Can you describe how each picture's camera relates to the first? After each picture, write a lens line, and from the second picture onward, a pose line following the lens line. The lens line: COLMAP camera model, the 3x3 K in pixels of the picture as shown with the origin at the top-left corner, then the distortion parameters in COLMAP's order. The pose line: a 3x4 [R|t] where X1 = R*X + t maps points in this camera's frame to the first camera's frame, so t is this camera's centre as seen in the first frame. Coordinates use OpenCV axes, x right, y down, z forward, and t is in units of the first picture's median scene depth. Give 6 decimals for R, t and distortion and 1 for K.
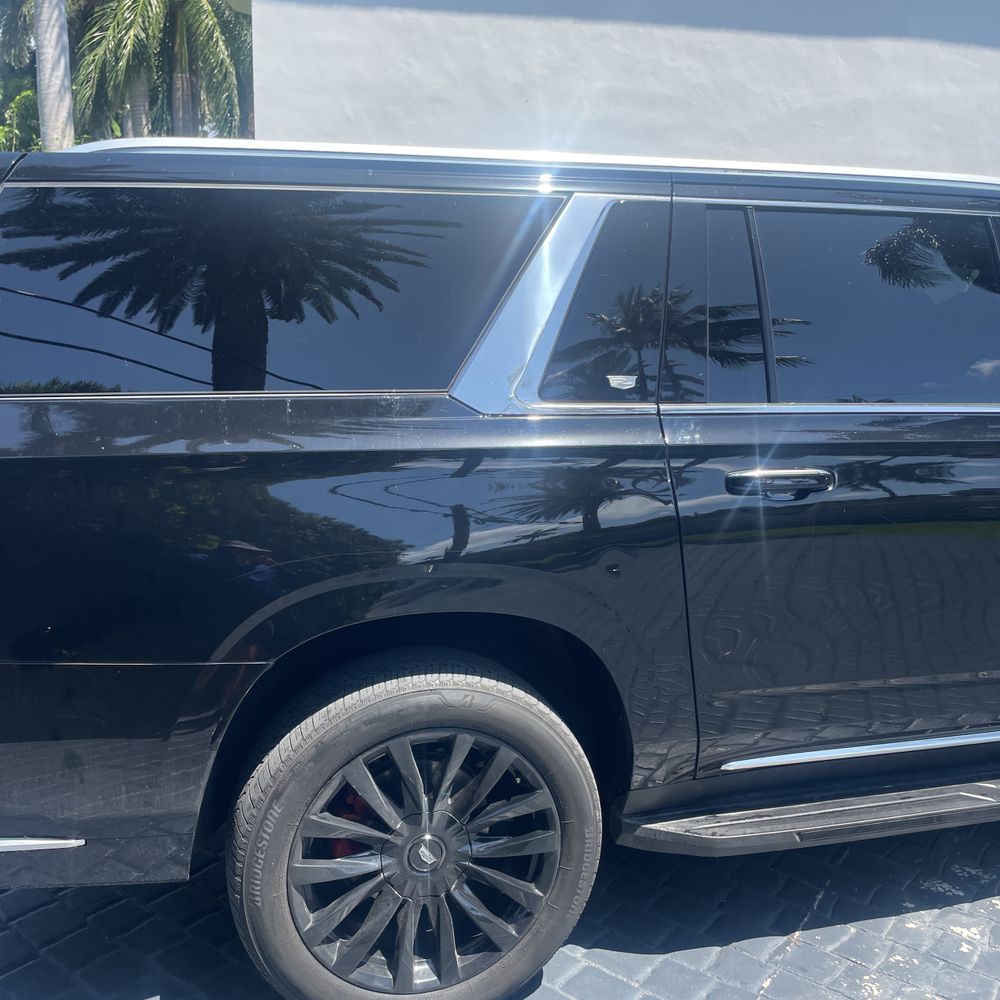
lens RADIAL K [[1022.6, 0, 499.4], [0, 1022.6, 492.4], [0, 0, 1]] dist [0.024161, 0.000000]
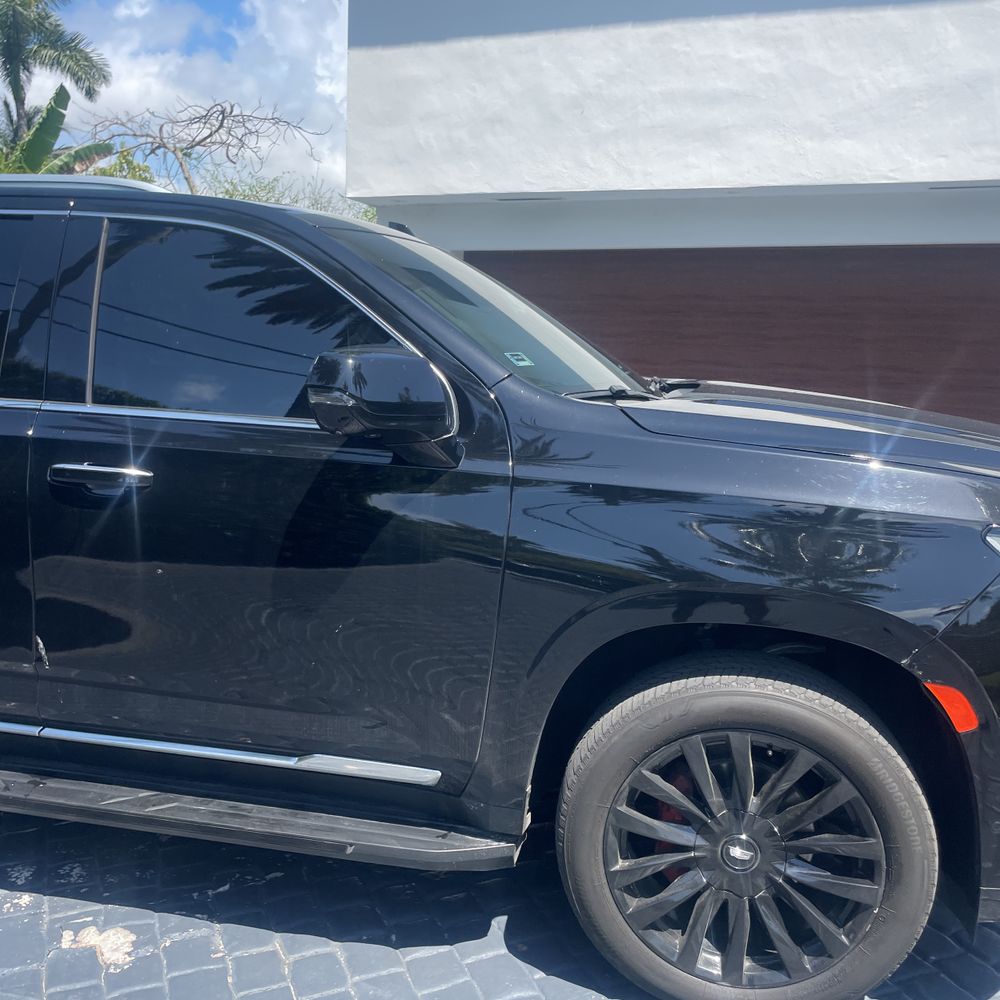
lens RADIAL K [[1022.6, 0, 507.4], [0, 1022.6, 499.9], [0, 0, 1]] dist [0.024161, 0.000000]
pose [[0.875073, 0.083268, -0.476774, 0.461993], [-0.090800, 0.995843, 0.007268, -0.011867], [0.475397, 0.036931, 0.878996, 0.112824]]
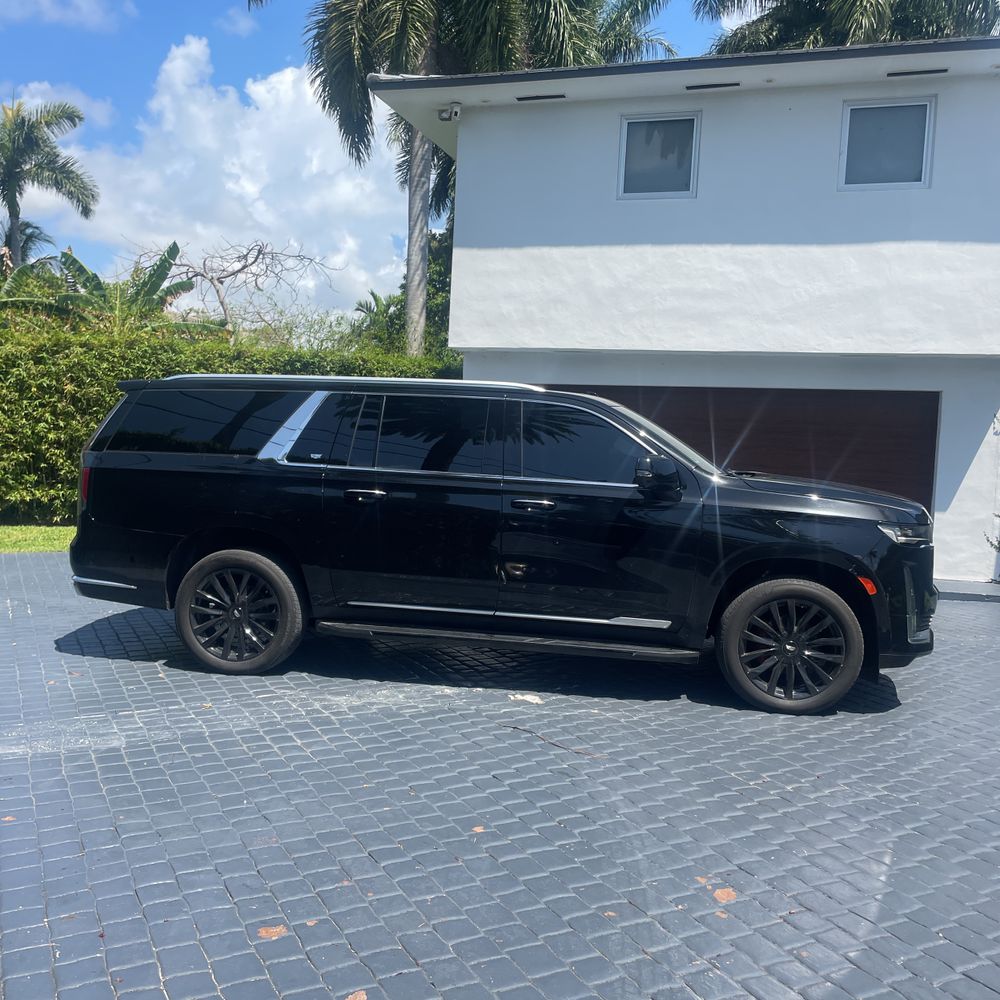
lens RADIAL K [[1022.6, 0, 492.9], [0, 1022.6, 503.3], [0, 0, 1]] dist [0.024161, 0.000000]
pose [[0.905140, 0.049922, -0.422173, 0.505533], [-0.096699, 0.991226, -0.090109, 0.065537], [0.413970, 0.122385, 0.902026, -0.383679]]
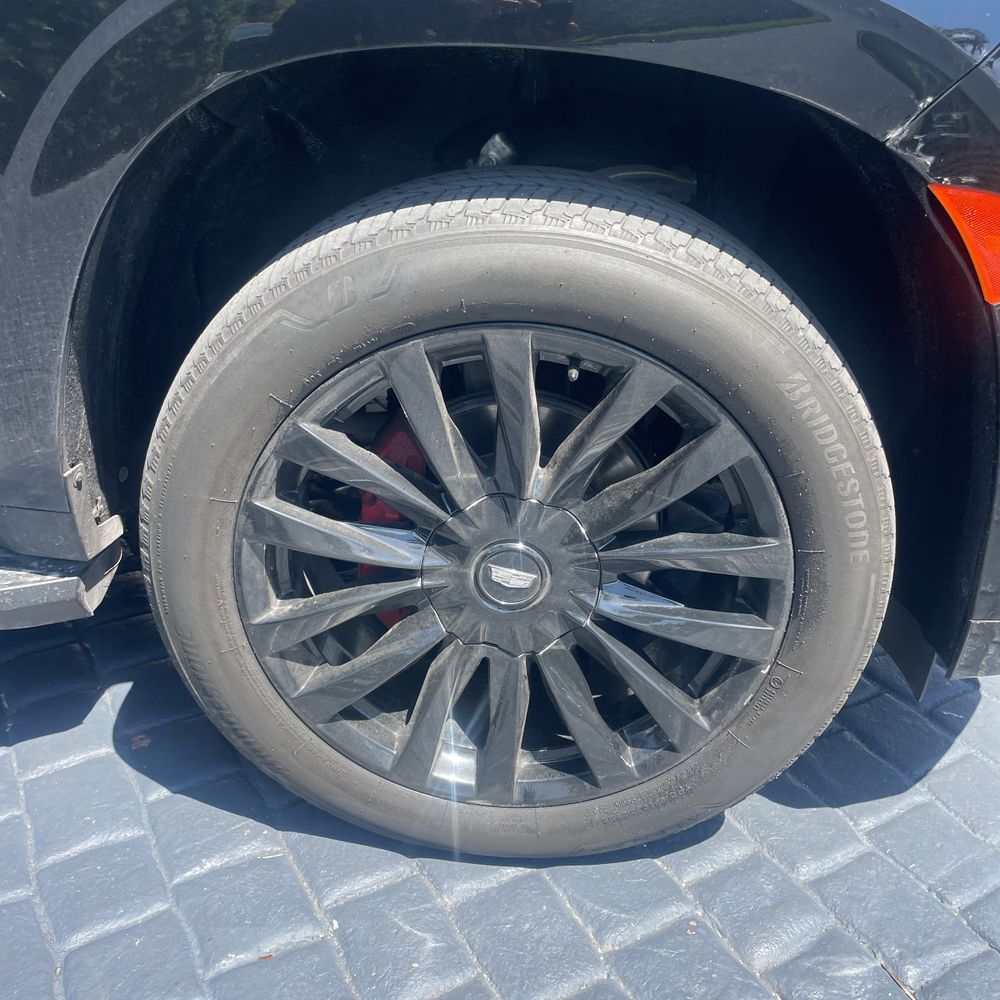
lens RADIAL K [[1022.6, 0, 501.5], [0, 1022.6, 501.0], [0, 0, 1]] dist [0.024161, 0.000000]
pose [[0.934937, 0.184305, -0.303192, 0.430736], [-0.091928, 0.951153, 0.294717, 0.030193], [0.342699, -0.247670, 0.906210, 0.270758]]
